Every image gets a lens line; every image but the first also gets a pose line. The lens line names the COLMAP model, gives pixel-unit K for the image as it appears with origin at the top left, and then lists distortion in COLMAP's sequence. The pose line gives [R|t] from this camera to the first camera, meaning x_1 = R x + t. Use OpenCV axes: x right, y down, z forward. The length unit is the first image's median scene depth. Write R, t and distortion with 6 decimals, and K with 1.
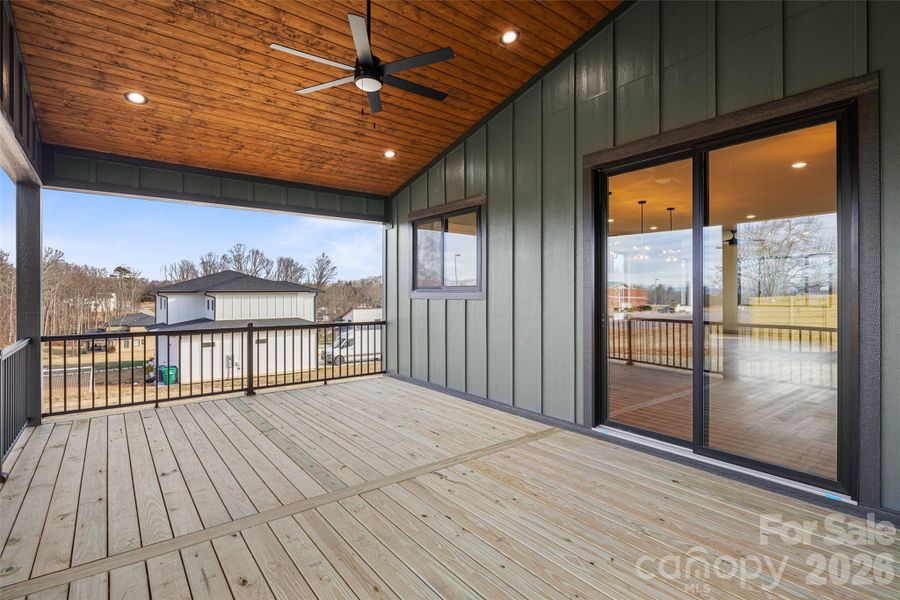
lens RADIAL K [[442.8, 0, 447.0], [0, 442.8, 289.9], [0, 0, 1]] dist [-0.000044, -0.000040]
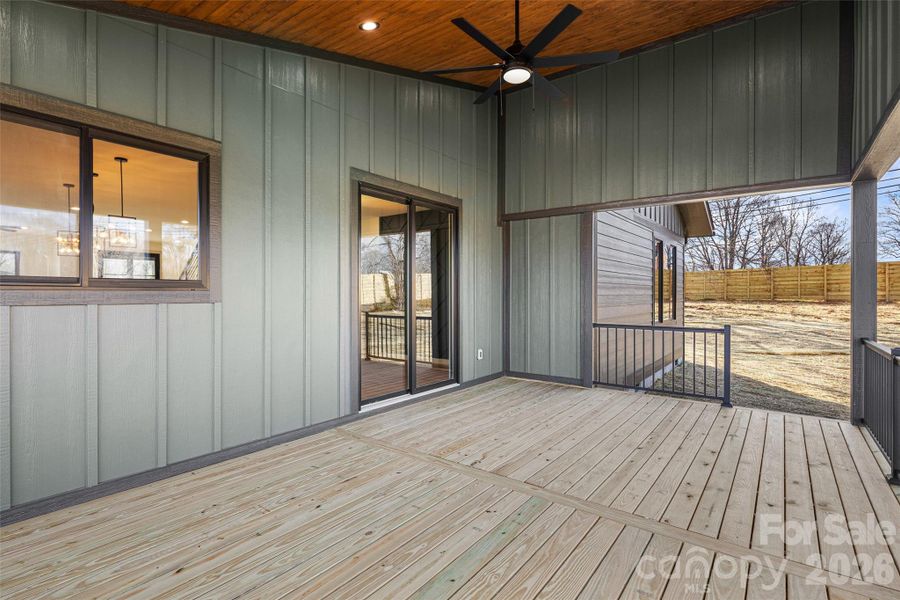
lens RADIAL K [[399.9, 0, 449.7], [0, 399.9, 295.9], [0, 0, 1]] dist [-0.000901, -0.000156]
pose [[-0.221998, -0.005374, 0.975032, -0.936468], [-0.005233, 0.999977, 0.004320, -0.002717], [-0.975033, -0.004143, -0.222021, 1.236088]]
